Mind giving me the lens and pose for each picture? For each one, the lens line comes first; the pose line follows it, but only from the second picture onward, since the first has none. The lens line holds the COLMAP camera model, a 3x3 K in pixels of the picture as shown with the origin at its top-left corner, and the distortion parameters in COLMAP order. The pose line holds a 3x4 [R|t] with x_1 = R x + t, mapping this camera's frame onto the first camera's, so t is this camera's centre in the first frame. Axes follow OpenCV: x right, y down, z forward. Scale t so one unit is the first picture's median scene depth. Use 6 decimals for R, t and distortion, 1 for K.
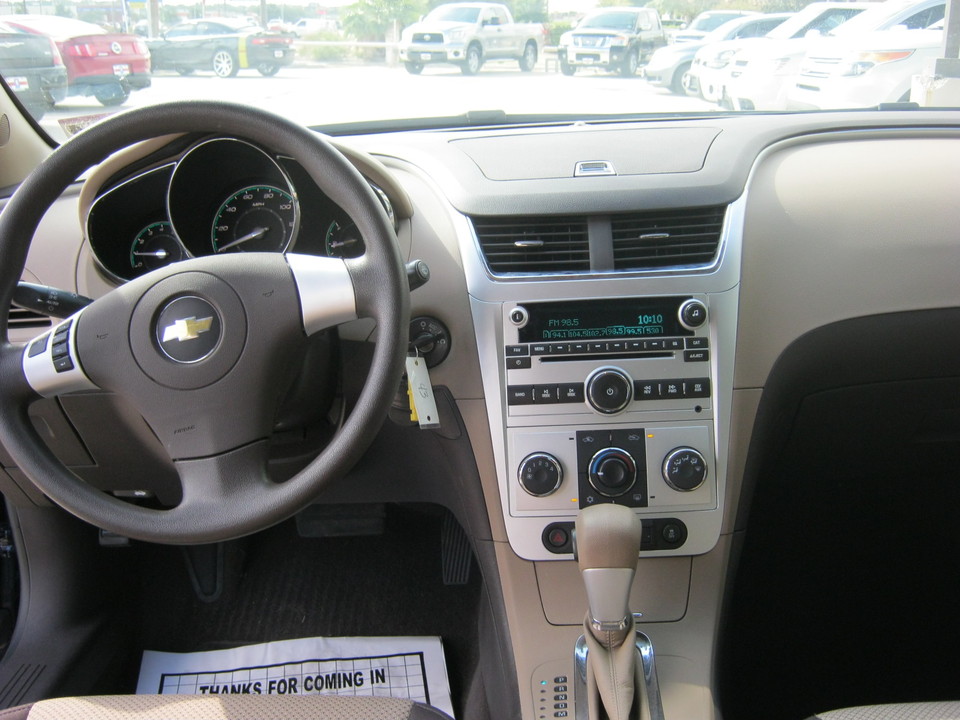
lens RADIAL K [[1105.0, 0, 476.9], [0, 1105.0, 359.0], [0, 0, 1]] dist [-0.099258, 0.000000]
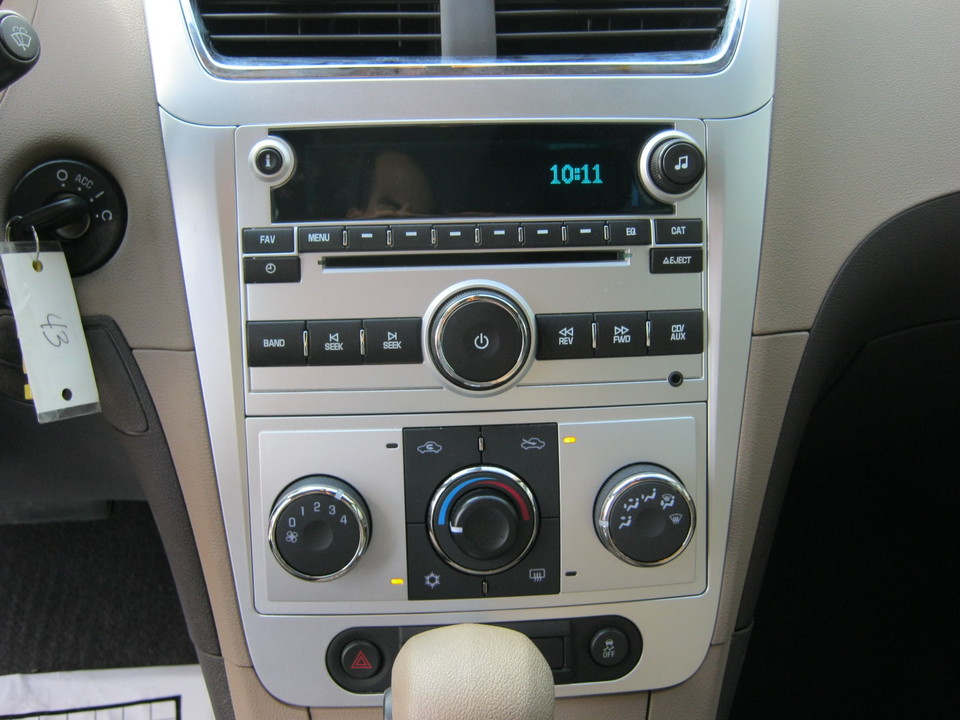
lens RADIAL K [[1105.0, 0, 481.8], [0, 1105.0, 364.0], [0, 0, 1]] dist [-0.099258, 0.000000]
pose [[0.991846, 0.004055, 0.127375, 0.064998], [-0.021068, 0.990958, 0.132505, -0.018565], [-0.125686, -0.134108, 0.982964, 0.567564]]
